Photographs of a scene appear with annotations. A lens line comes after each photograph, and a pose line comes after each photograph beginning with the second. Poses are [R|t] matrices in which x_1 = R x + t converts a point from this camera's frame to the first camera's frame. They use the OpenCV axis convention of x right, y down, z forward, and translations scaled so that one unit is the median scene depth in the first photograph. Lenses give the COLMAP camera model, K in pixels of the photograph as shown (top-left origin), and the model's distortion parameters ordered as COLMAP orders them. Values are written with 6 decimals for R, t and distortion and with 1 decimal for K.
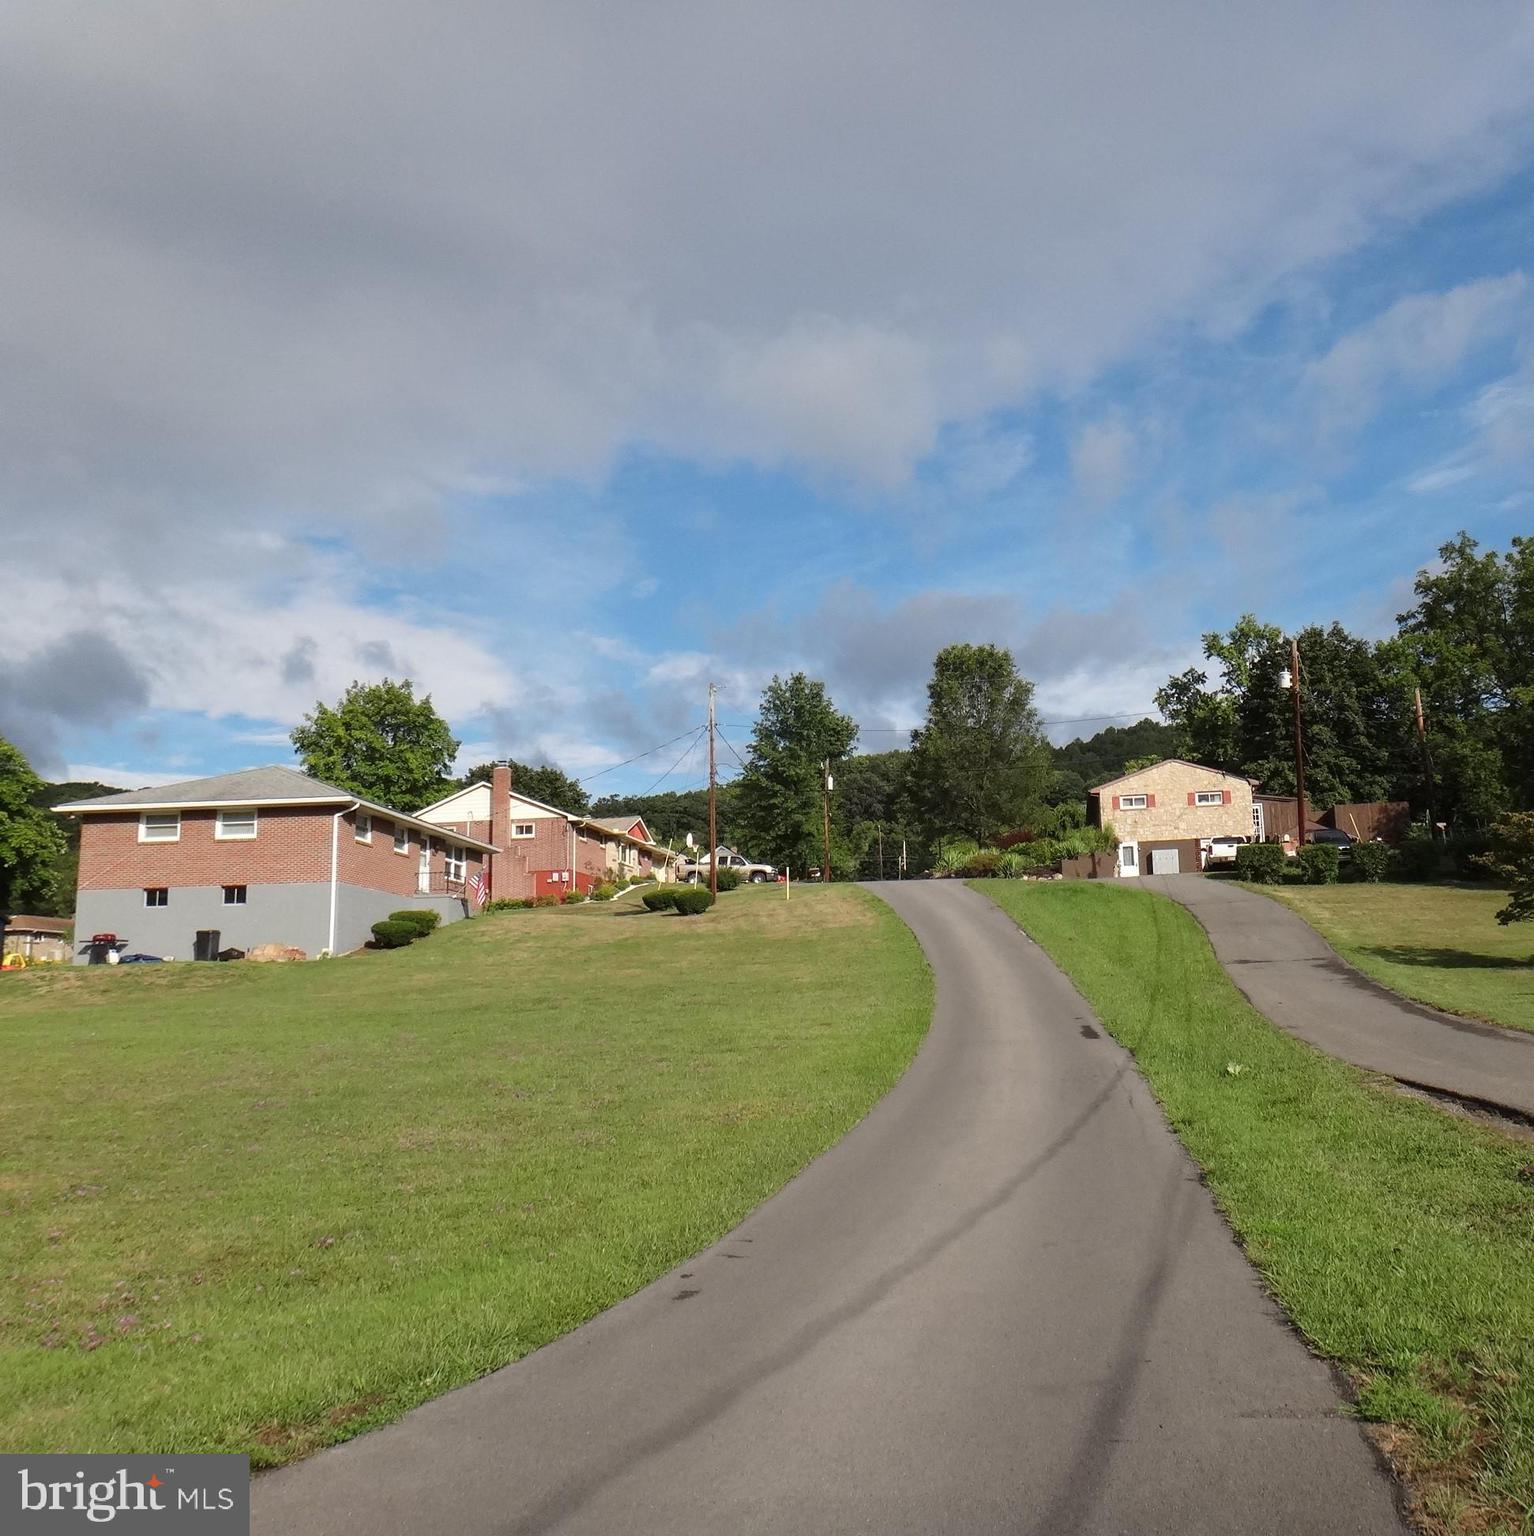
lens RADIAL K [[1528.9, 0, 767.2], [0, 1528.9, 768.3], [0, 0, 1]] dist [-0.004717, 0.000000]
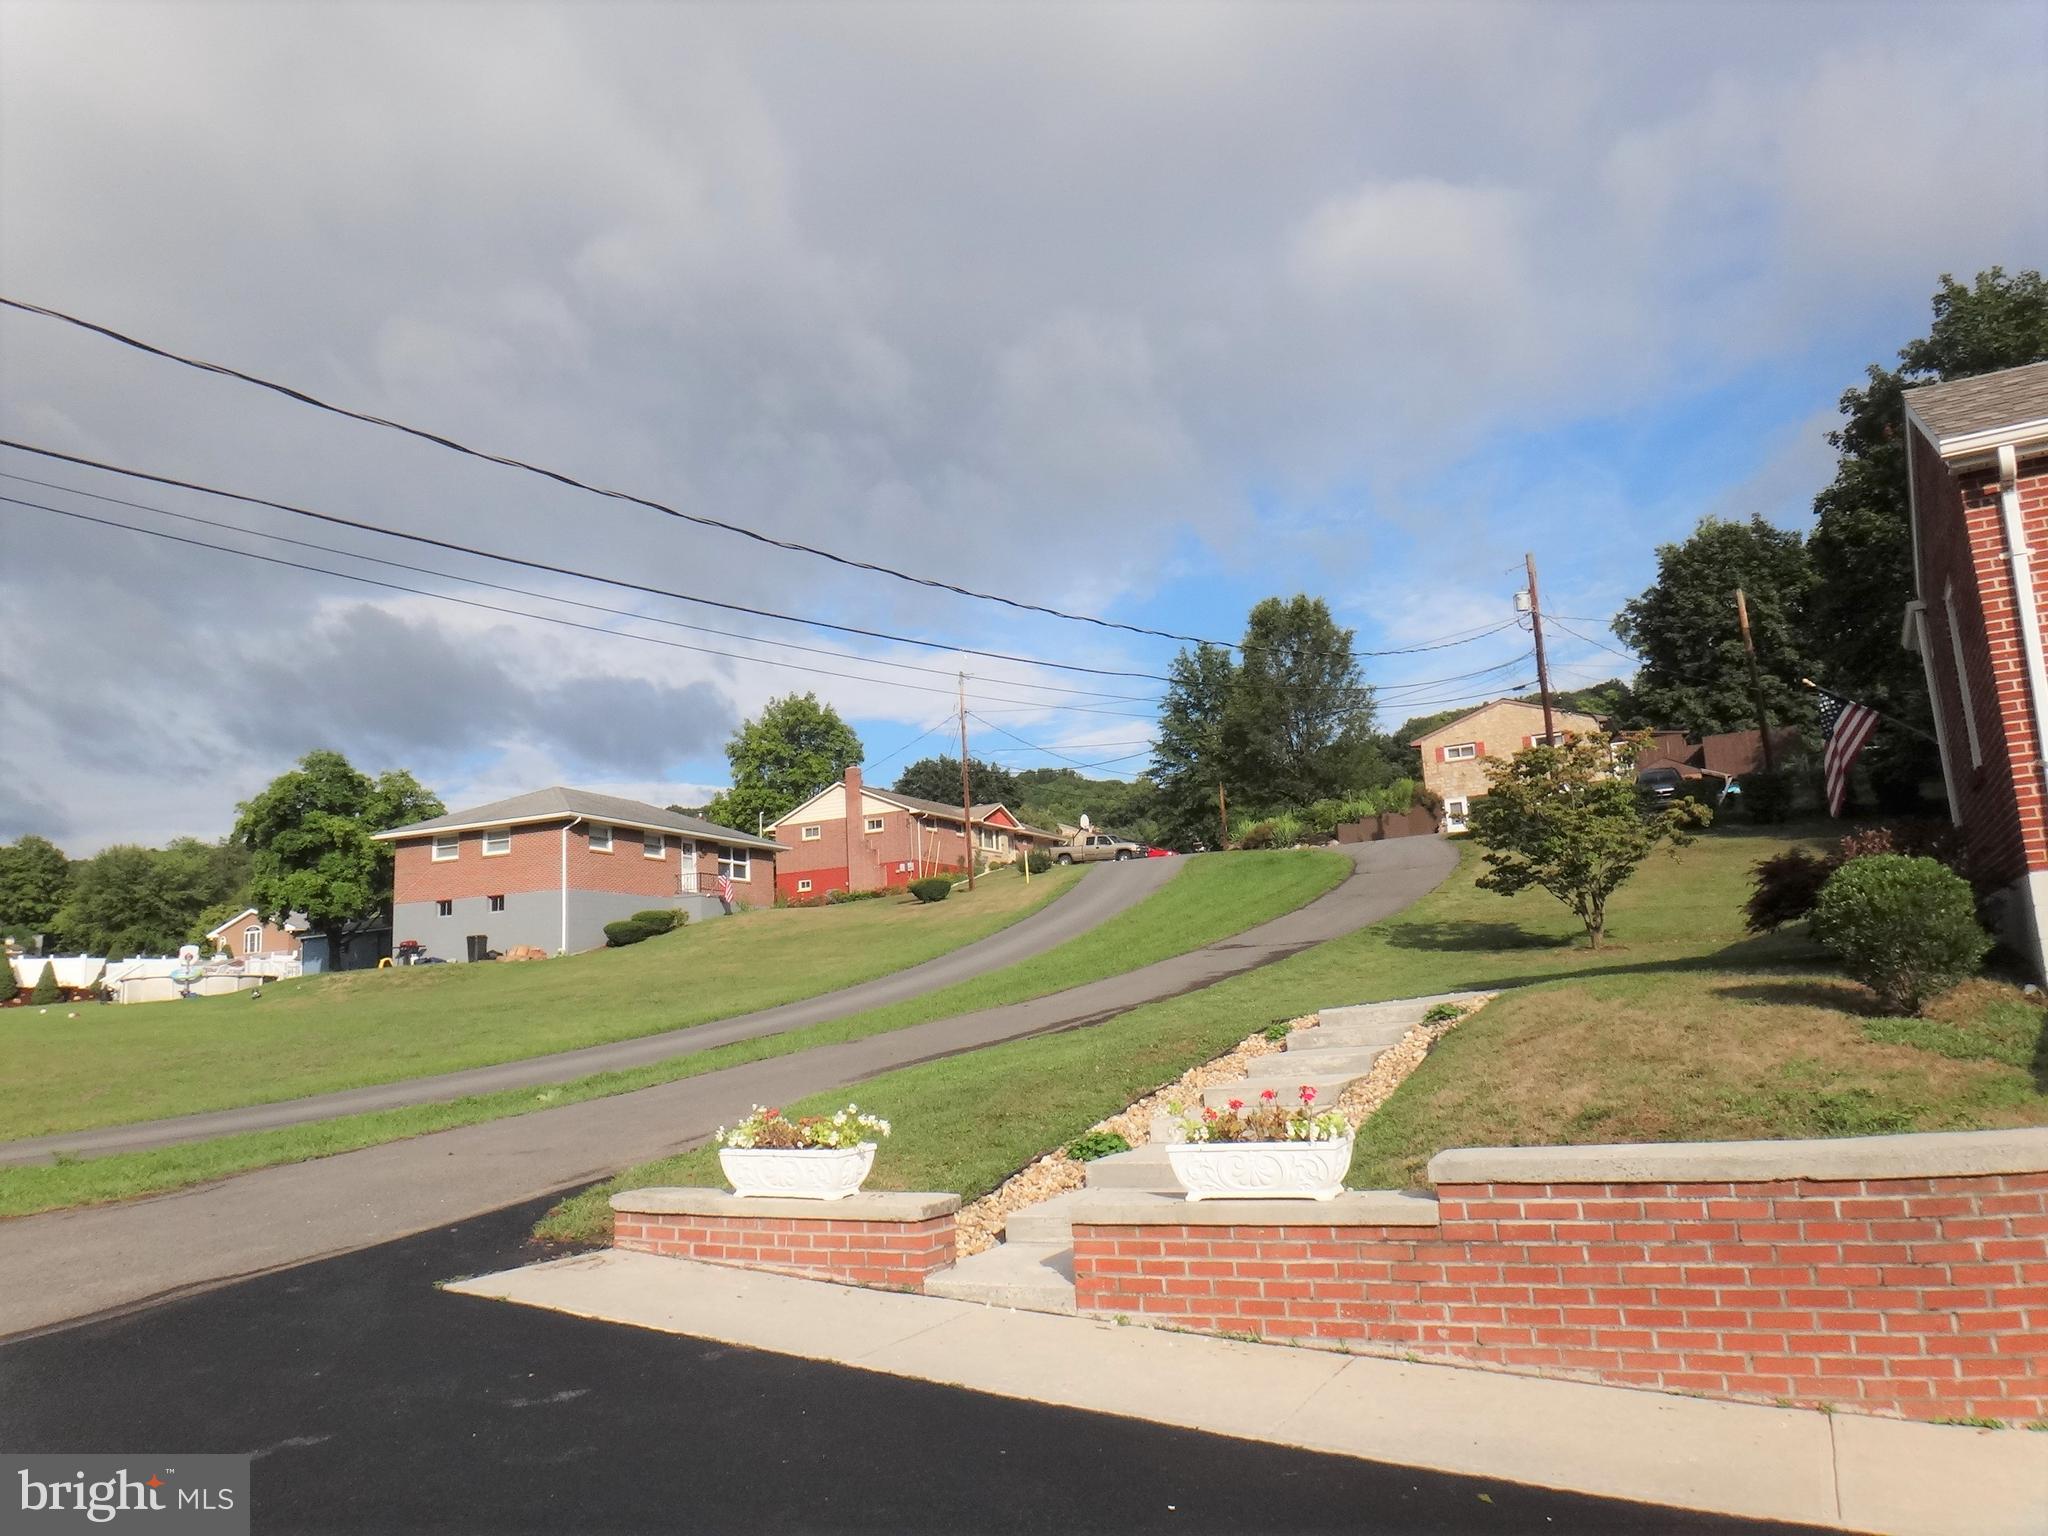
lens RADIAL K [[1421.1, 0, 1021.5], [0, 1421.1, 780.3], [0, 0, 1]] dist [-0.047439, 0.001690]
pose [[0.908621, -0.072164, -0.411338, 0.345163], [0.081968, 0.996616, 0.006220, 0.012356], [0.409497, -0.039368, 0.911461, 0.150023]]
